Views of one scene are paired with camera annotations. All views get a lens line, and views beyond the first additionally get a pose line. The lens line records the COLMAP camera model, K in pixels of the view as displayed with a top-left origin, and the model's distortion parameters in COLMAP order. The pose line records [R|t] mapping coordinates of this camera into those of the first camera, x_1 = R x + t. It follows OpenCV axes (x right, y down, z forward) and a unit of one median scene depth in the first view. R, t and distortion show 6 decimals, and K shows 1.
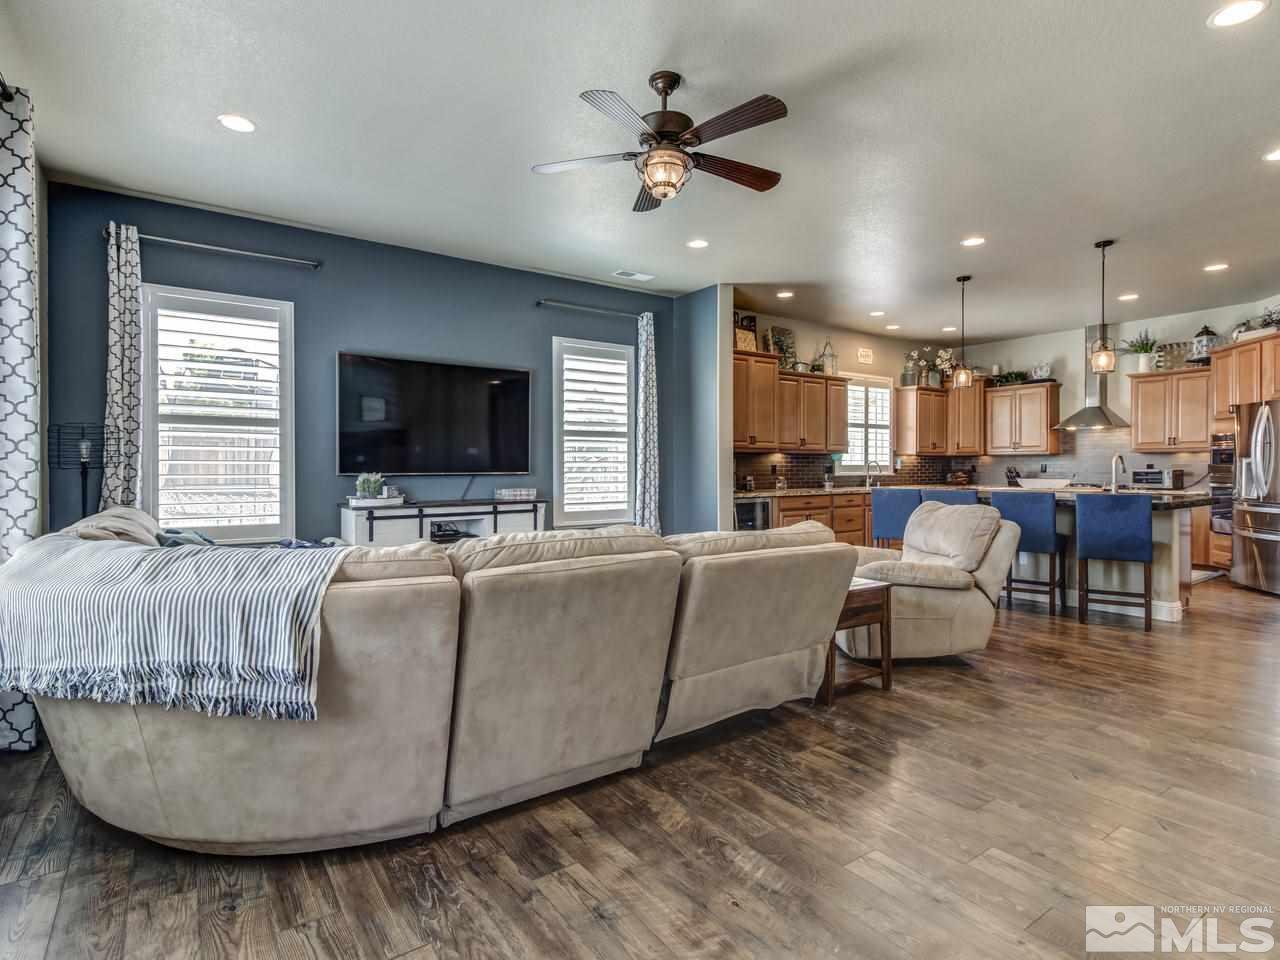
lens RADIAL K [[674.5, 0, 638.6], [0, 674.5, 474.5], [0, 0, 1]] dist [0.007577, 0.000225]
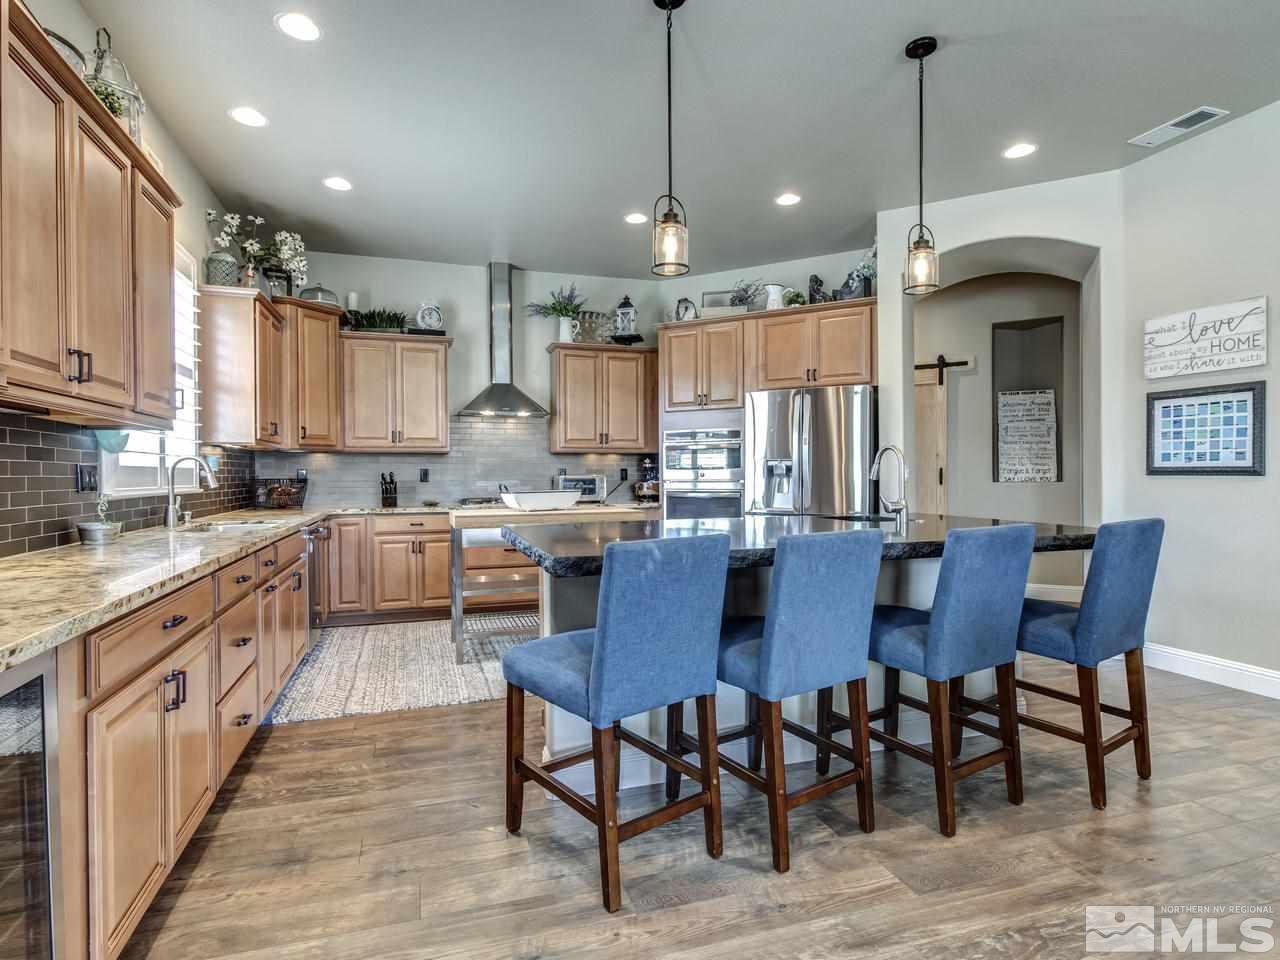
lens RADIAL K [[674.5, 0, 633.7], [0, 674.5, 477.8], [0, 0, 1]] dist [0.007577, 0.000225]
pose [[0.310787, -0.005729, 0.950462, 0.069420], [0.014958, 0.999887, 0.001136, -0.004727], [-0.950362, 0.013864, 0.310837, 0.661058]]
